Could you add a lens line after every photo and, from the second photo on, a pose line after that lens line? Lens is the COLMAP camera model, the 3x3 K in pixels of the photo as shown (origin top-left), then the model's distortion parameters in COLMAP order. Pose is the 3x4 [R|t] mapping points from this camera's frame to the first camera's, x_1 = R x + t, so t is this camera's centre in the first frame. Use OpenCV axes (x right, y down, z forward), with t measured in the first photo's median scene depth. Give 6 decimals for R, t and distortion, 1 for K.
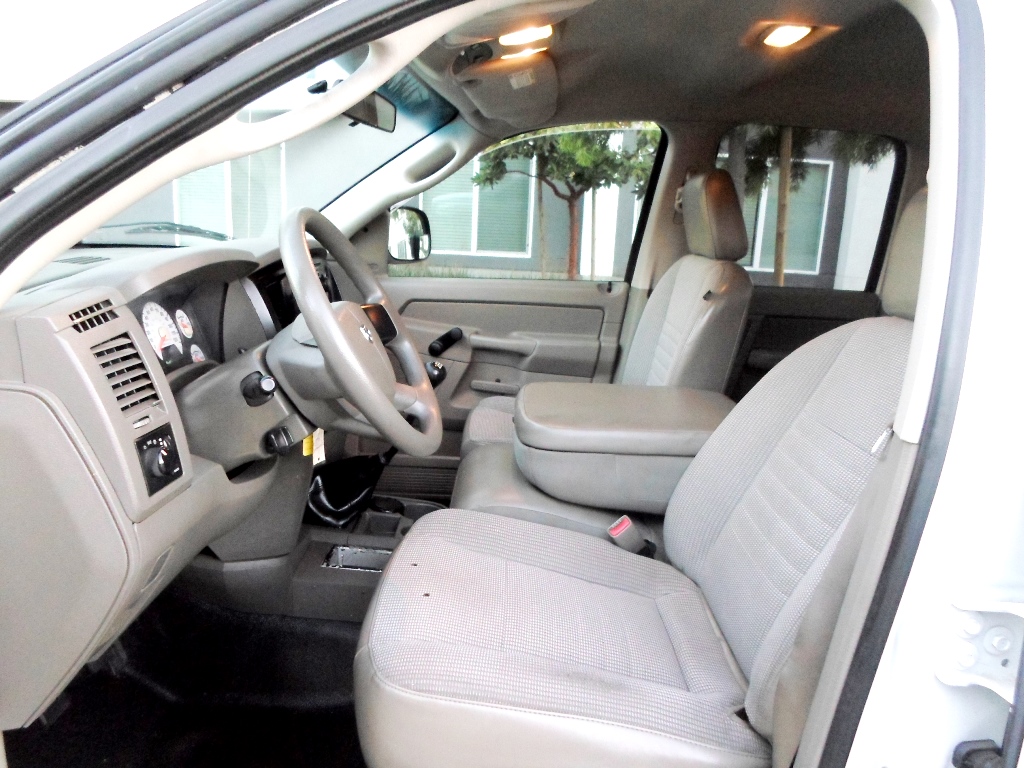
lens RADIAL K [[793.1, 0, 501.3], [0, 793.1, 384.7], [0, 0, 1]] dist [-0.034031, -0.009314]
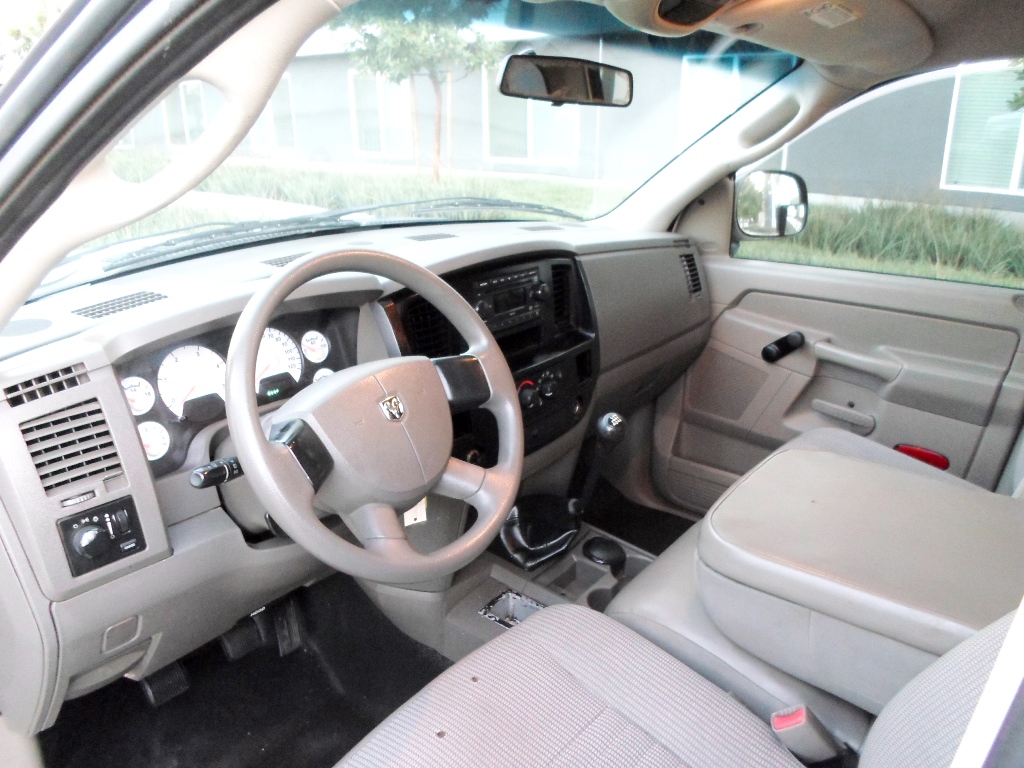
lens RADIAL K [[793.1, 0, 506.2], [0, 793.1, 389.6], [0, 0, 1]] dist [-0.034031, -0.009314]
pose [[0.795175, 0.175273, -0.580497, 0.255819], [-0.106159, 0.982768, 0.151316, -0.148070], [0.597016, -0.058698, 0.800079, 0.287761]]
